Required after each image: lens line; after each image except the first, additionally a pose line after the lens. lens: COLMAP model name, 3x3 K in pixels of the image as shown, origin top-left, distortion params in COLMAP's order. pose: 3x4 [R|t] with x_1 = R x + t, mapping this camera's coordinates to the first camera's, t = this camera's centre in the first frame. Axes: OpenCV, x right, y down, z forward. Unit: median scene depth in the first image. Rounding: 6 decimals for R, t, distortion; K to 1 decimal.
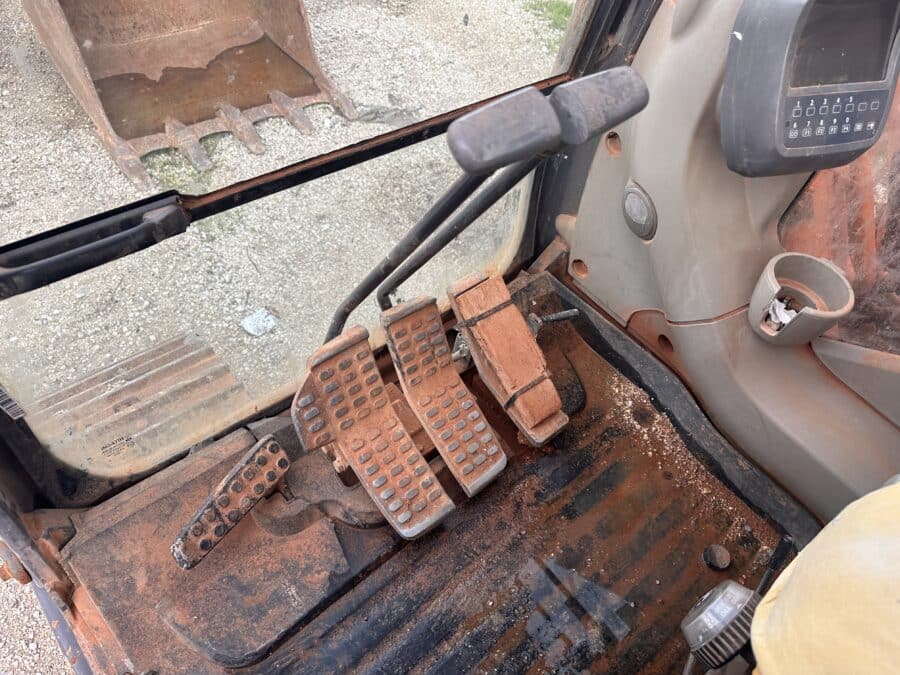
lens RADIAL K [[636.5, 0, 448.6], [0, 636.5, 342.4], [0, 0, 1]] dist [0.001084, -0.013495]
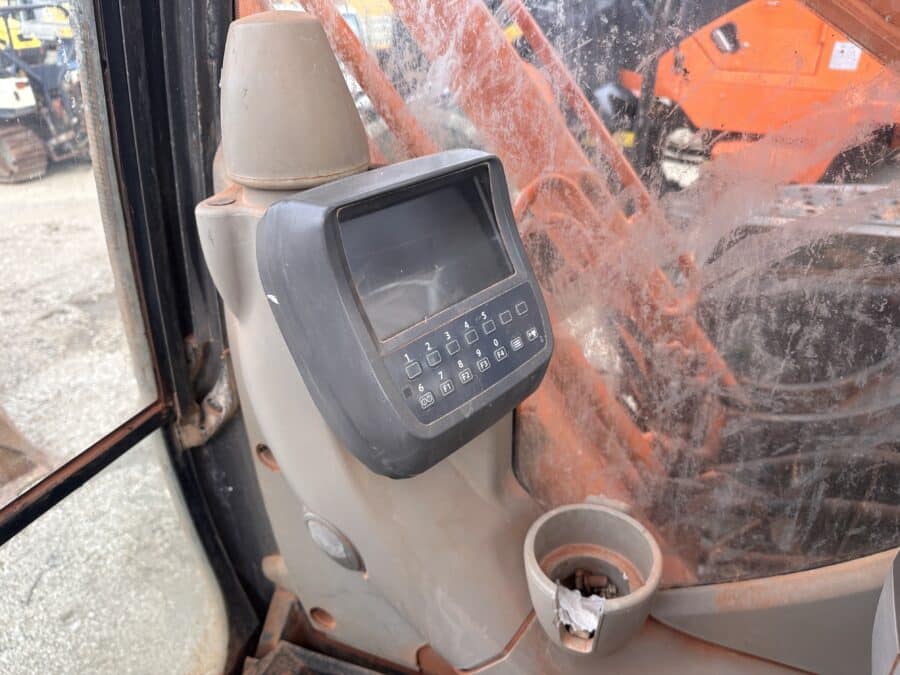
lens RADIAL K [[636.5, 0, 453.1], [0, 636.5, 335.1], [0, 0, 1]] dist [0.001084, -0.013495]
pose [[0.869513, -0.366701, 0.330875, 0.248861], [0.463896, 0.836305, -0.292224, -0.122846], [-0.169554, 0.407585, 0.897288, 0.274954]]
